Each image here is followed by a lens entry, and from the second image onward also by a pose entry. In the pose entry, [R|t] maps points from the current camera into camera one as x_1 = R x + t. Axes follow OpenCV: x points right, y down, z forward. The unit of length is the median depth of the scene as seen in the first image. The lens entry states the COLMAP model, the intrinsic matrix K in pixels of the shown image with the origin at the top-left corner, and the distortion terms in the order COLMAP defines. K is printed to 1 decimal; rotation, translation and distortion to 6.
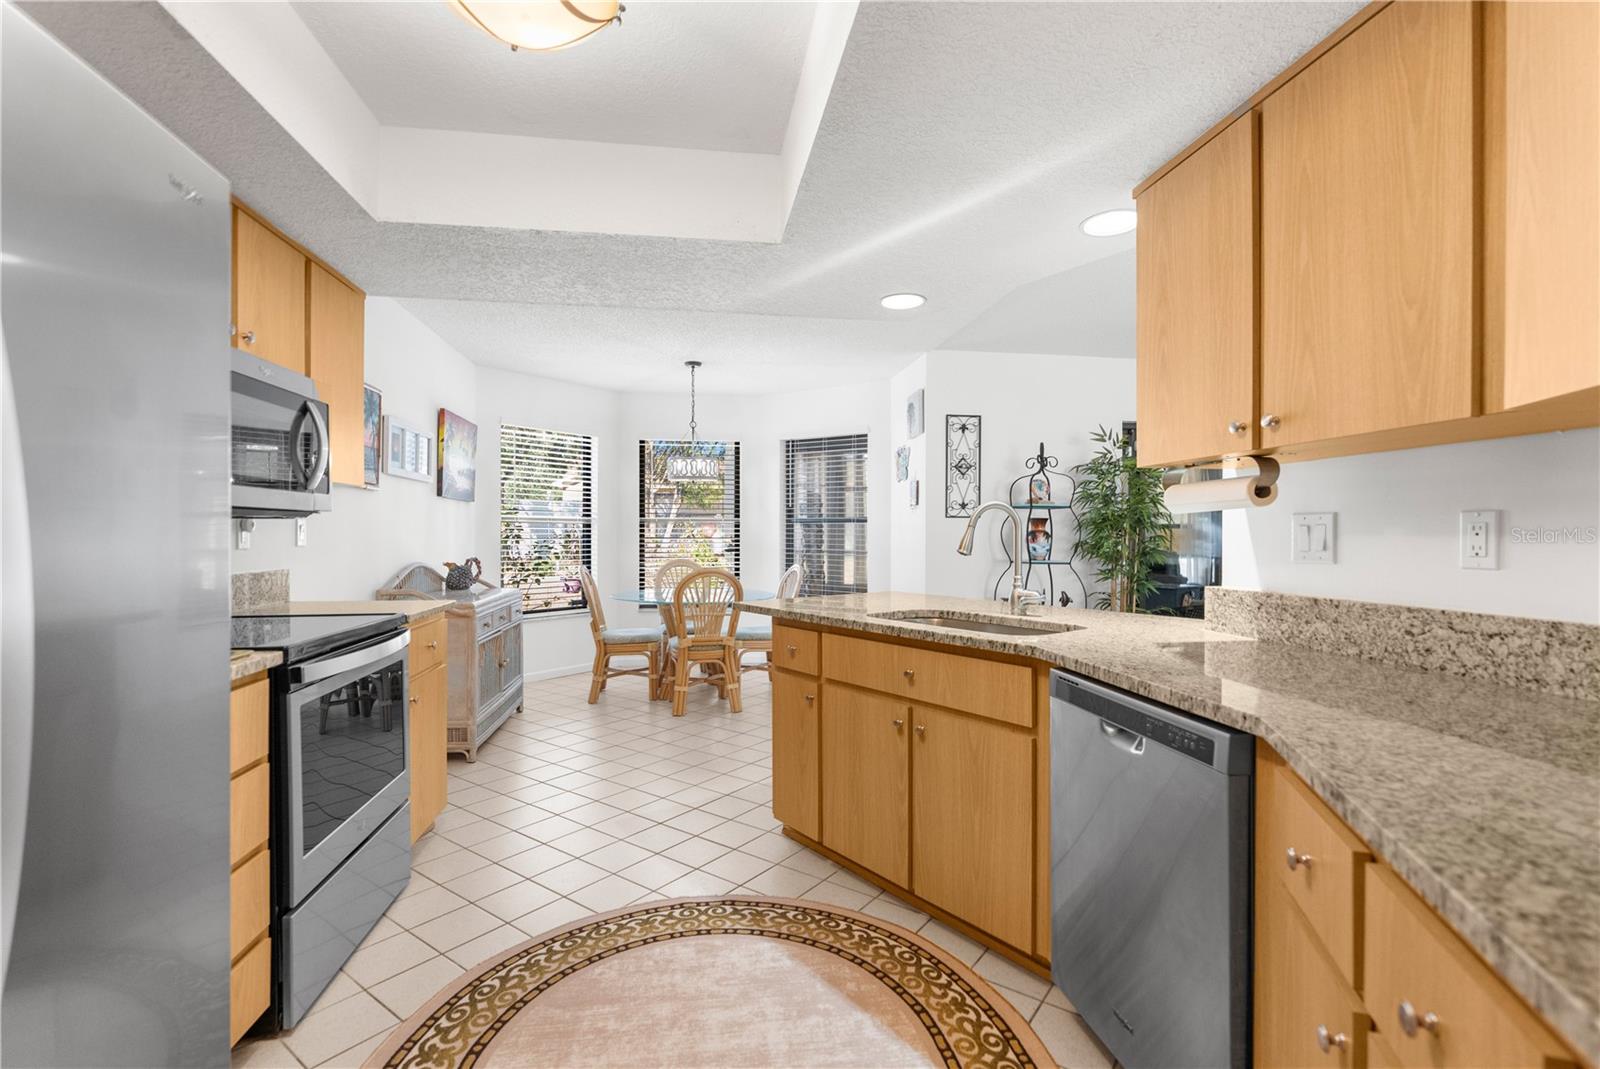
lens RADIAL K [[727.3, 0, 801.6], [0, 727.3, 533.6], [0, 0, 1]] dist [-0.014783, 0.004125]
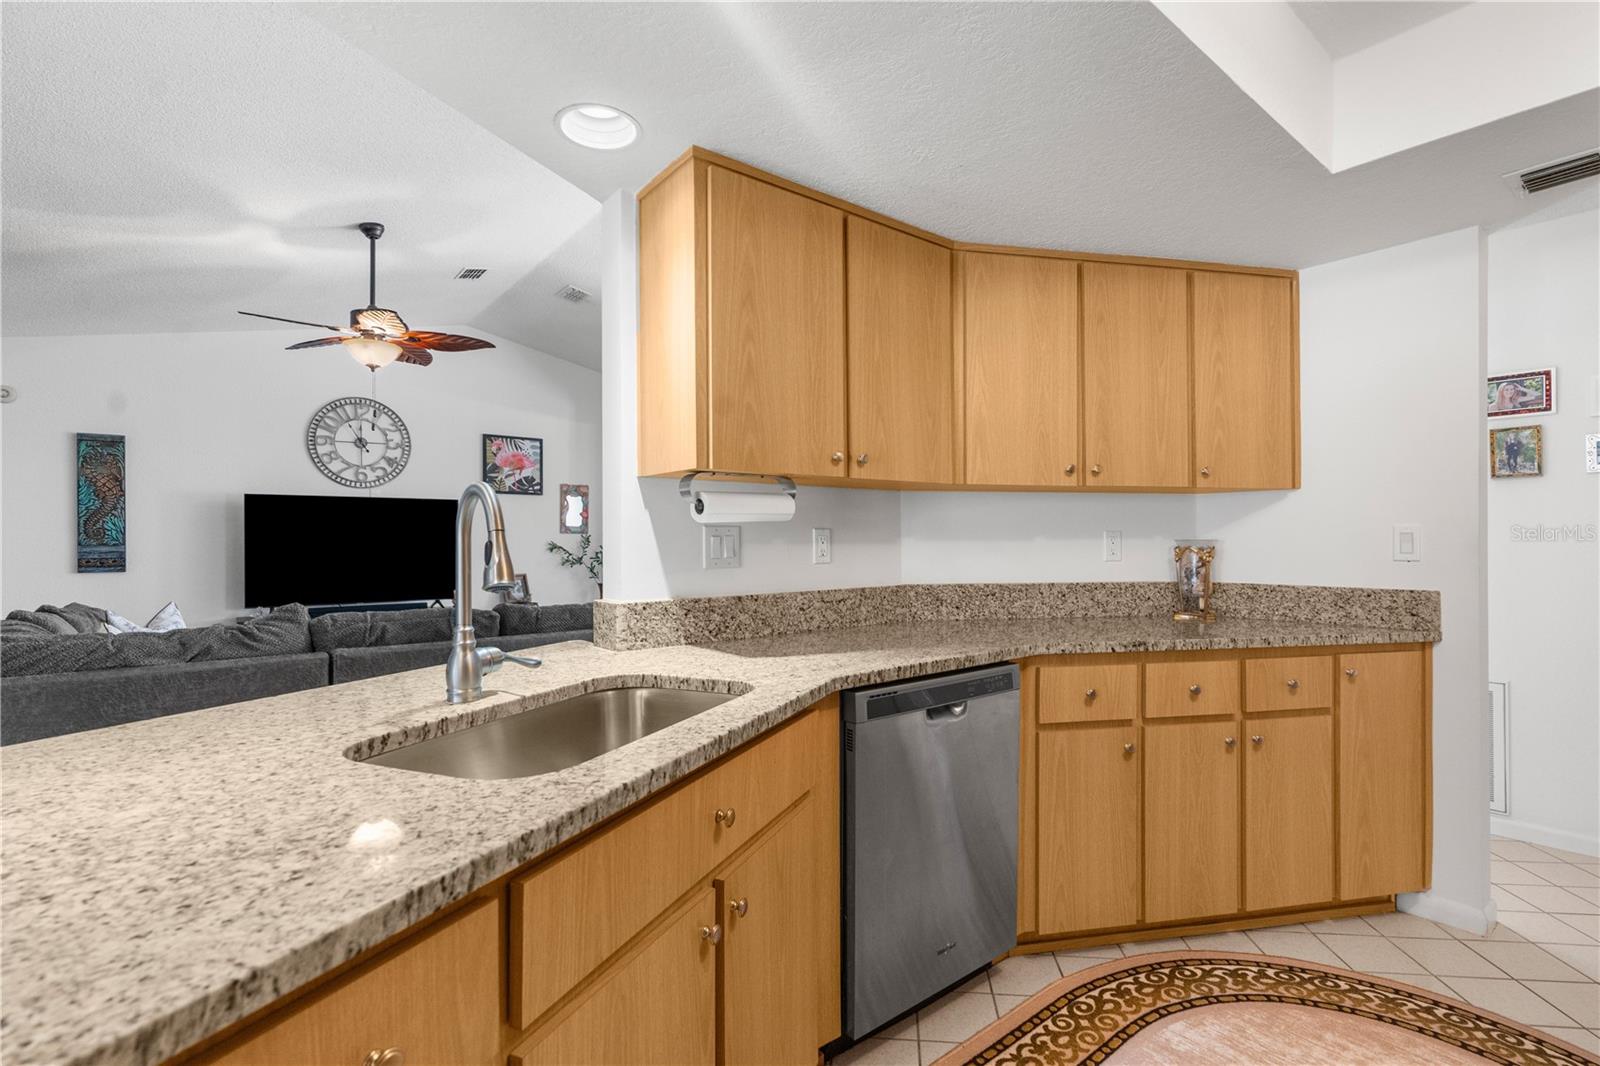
lens RADIAL K [[727.3, 0, 805.8], [0, 727.3, 539.9], [0, 0, 1]] dist [-0.014783, 0.004125]
pose [[-0.494089, 0.002723, 0.869407, -0.366248], [0.006523, 0.999979, 0.000575, -0.004719], [-0.869387, 0.005956, -0.494096, 1.353267]]
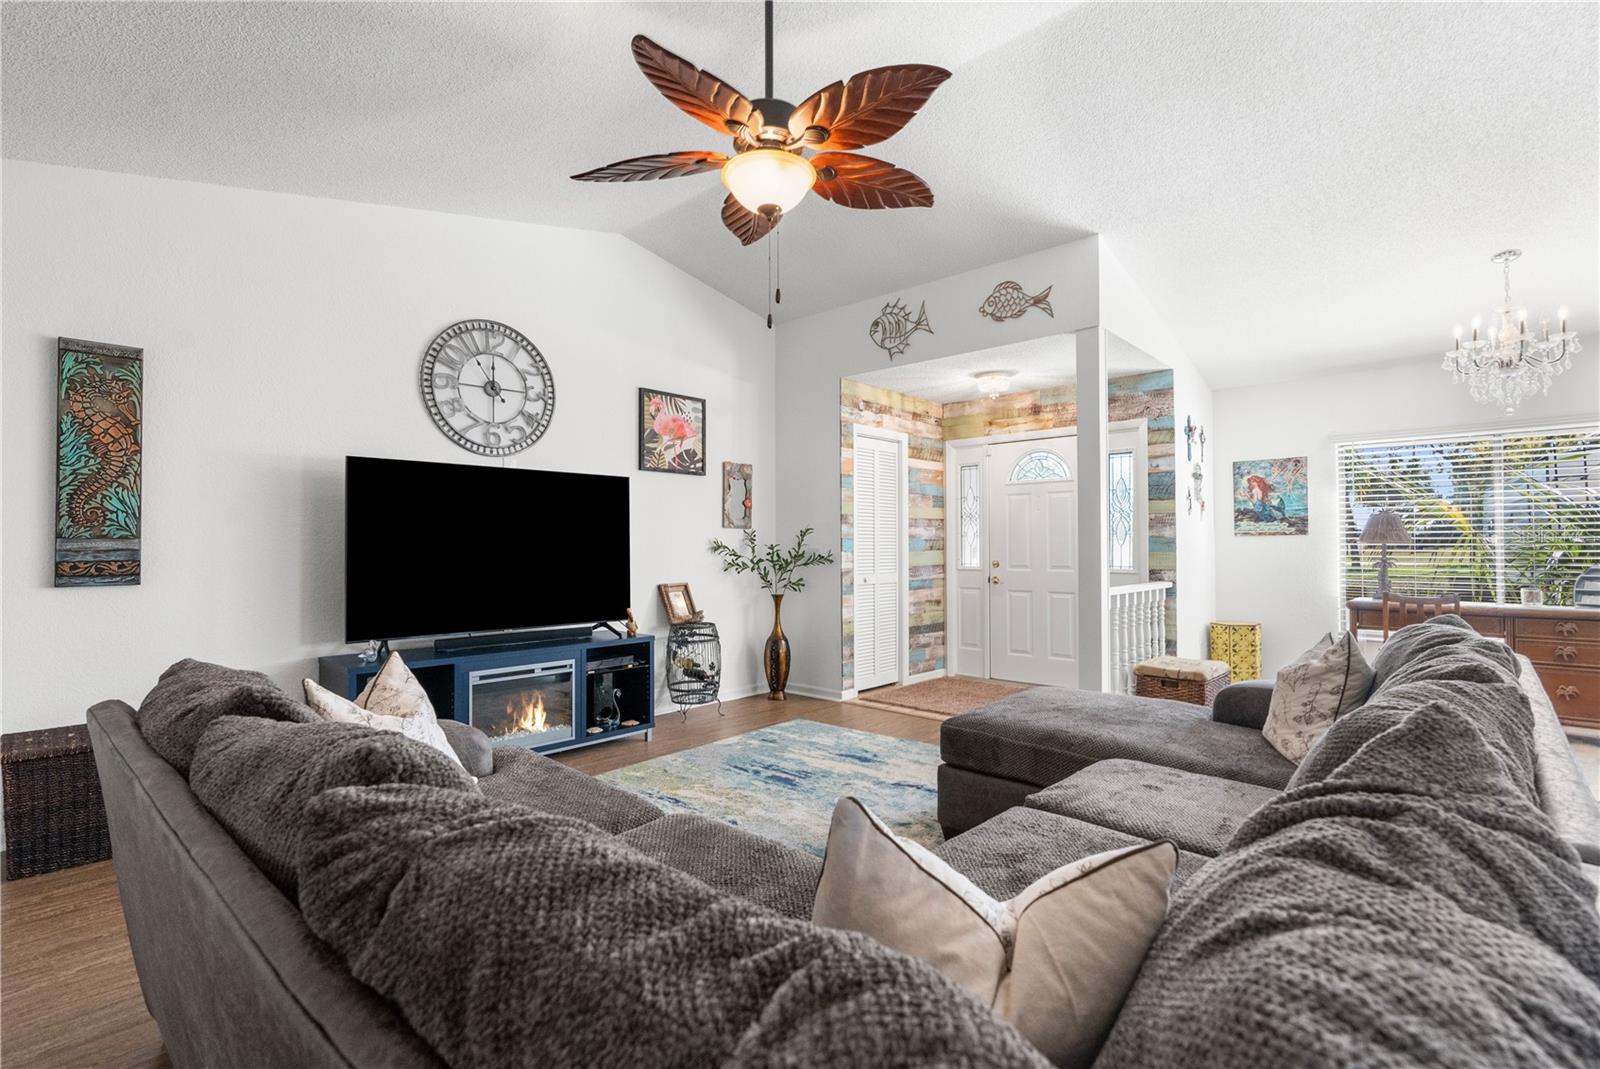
lens RADIAL K [[727.3, 0, 802.1], [0, 727.3, 530.2], [0, 0, 1]] dist [-0.014783, 0.004125]
pose [[-0.614415, 0.015306, 0.788835, 1.192710], [0.002239, 0.999842, -0.017656, 0.013356], [-0.788980, -0.009082, -0.614352, 2.091261]]
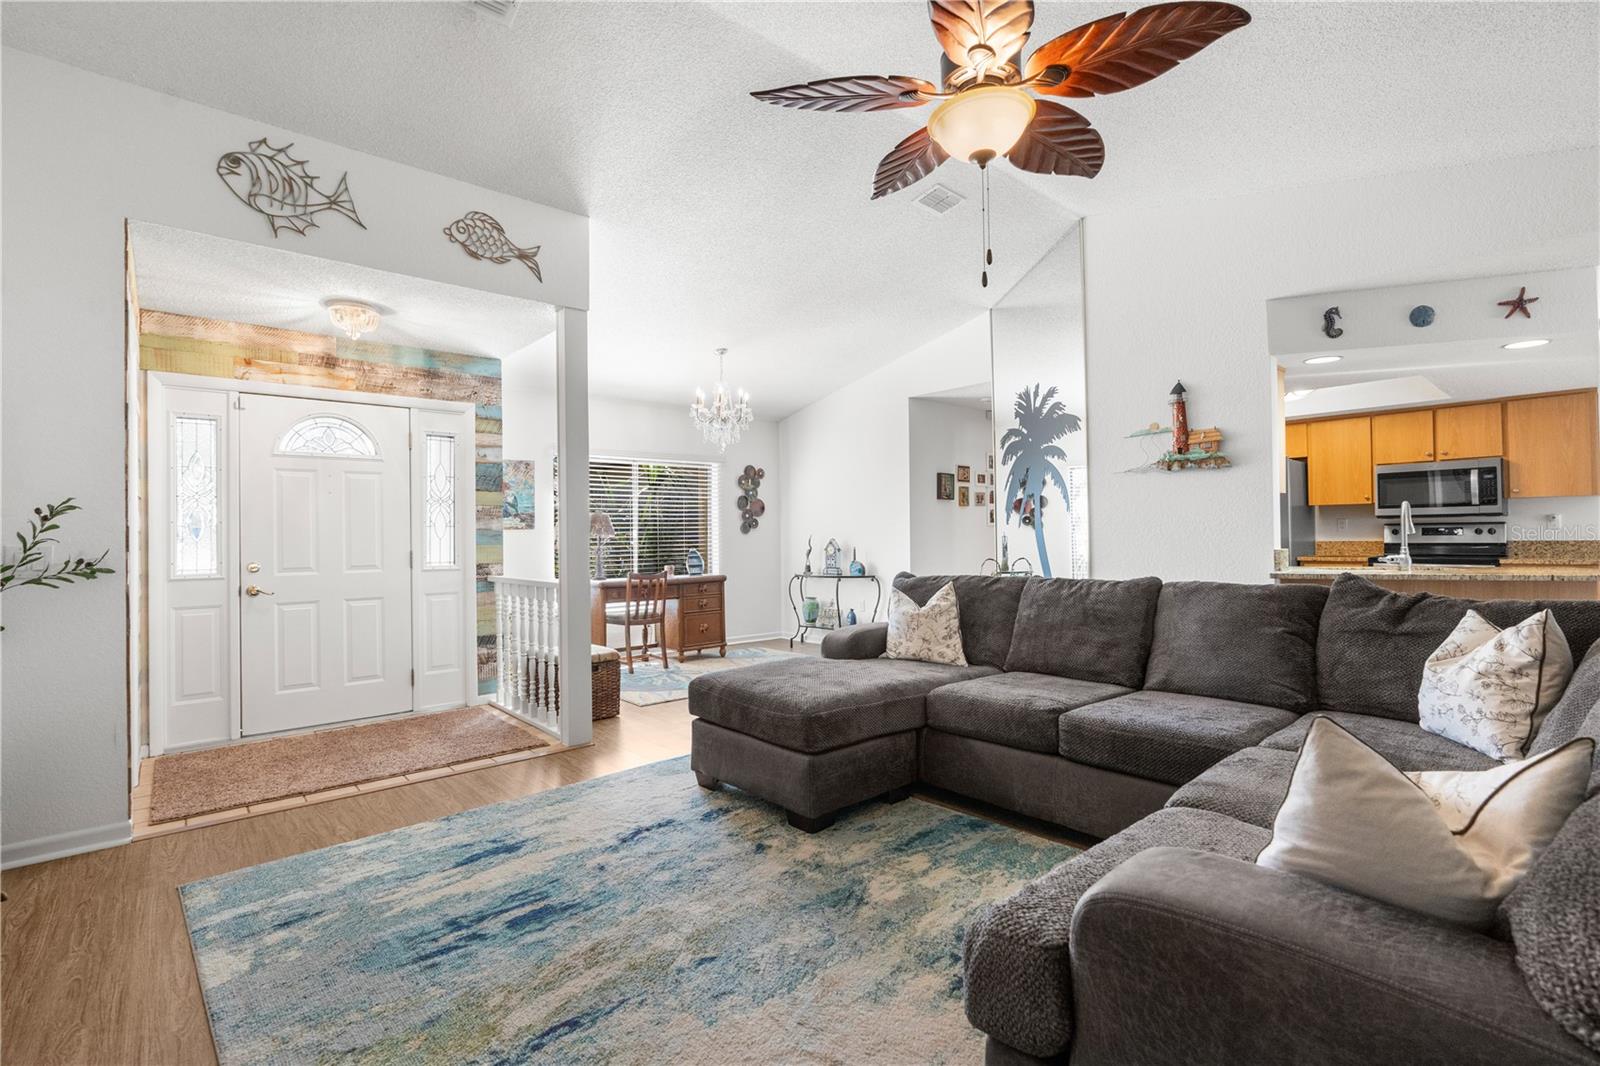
lens RADIAL K [[727.3, 0, 789.5], [0, 727.3, 526.1], [0, 0, 1]] dist [-0.014783, 0.004125]
pose [[-0.857070, 0.001547, -0.515197, 2.947936], [0.010054, 0.999855, -0.013725, 0.027982], [0.515101, -0.016943, -0.856962, 2.171973]]
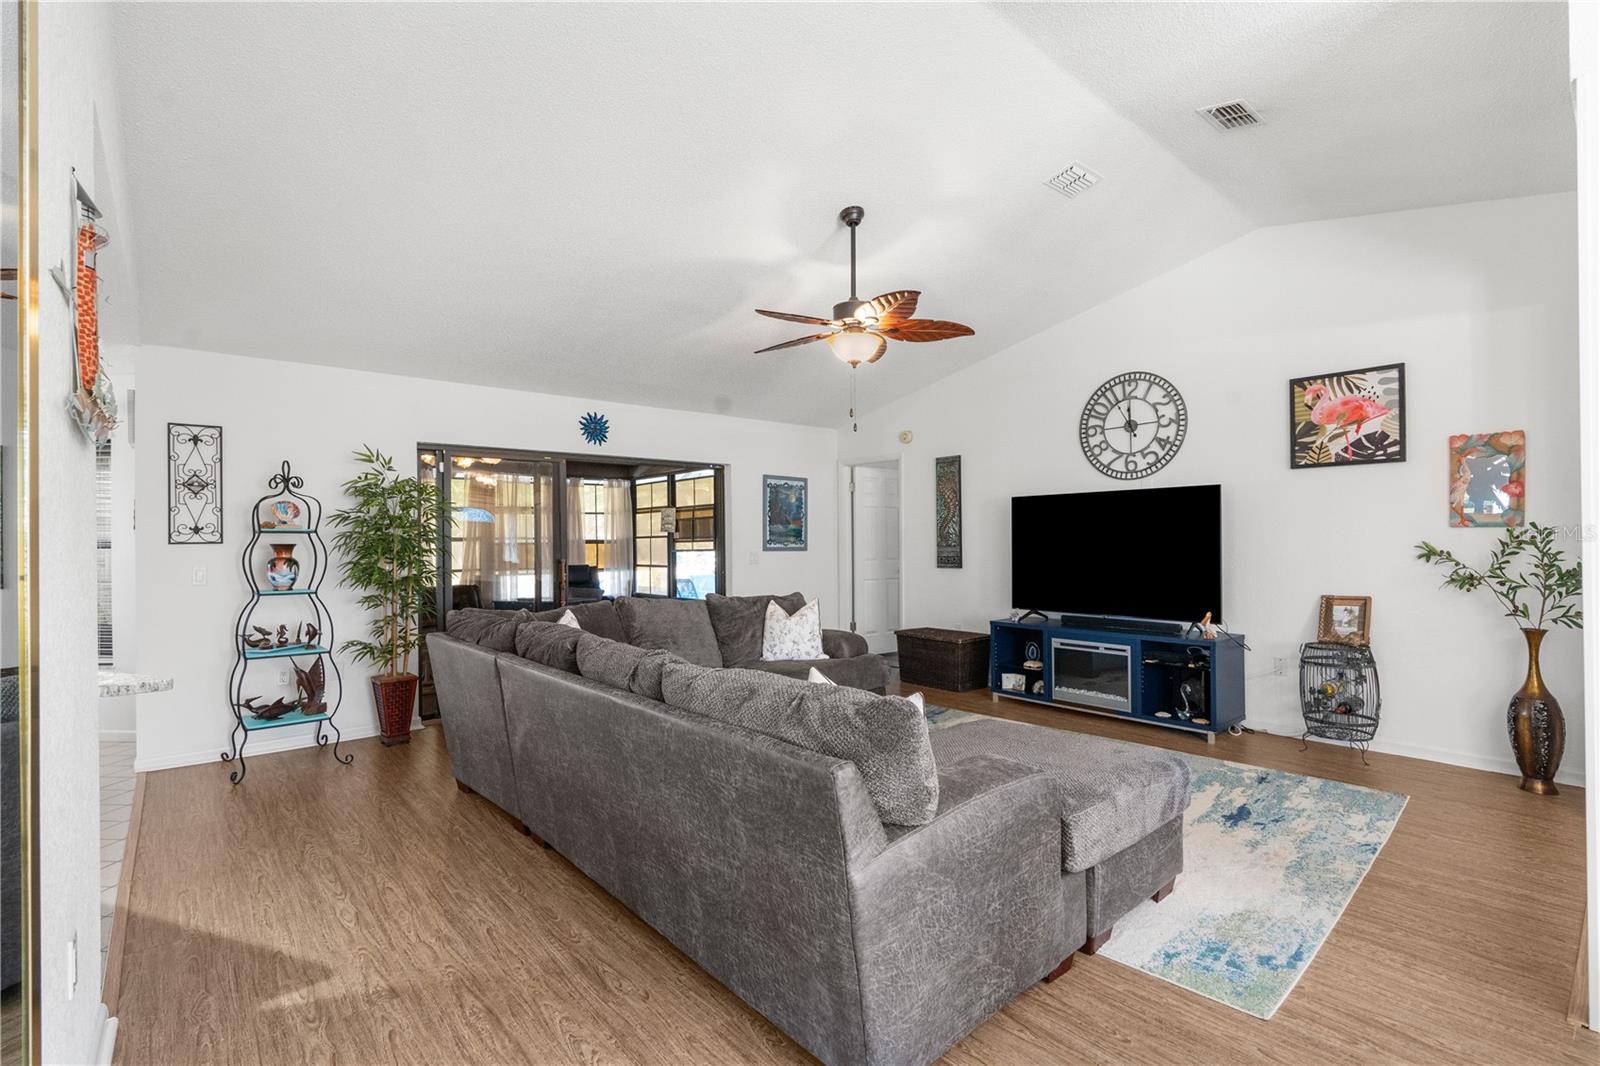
lens RADIAL K [[727.3, 0, 792.2], [0, 727.3, 534.9], [0, 0, 1]] dist [-0.014783, 0.004125]
pose [[0.858359, -0.009279, 0.512965, 0.958431], [0.014737, 0.999870, -0.006573, -0.040848], [-0.512837, 0.013202, 0.858384, -0.229848]]
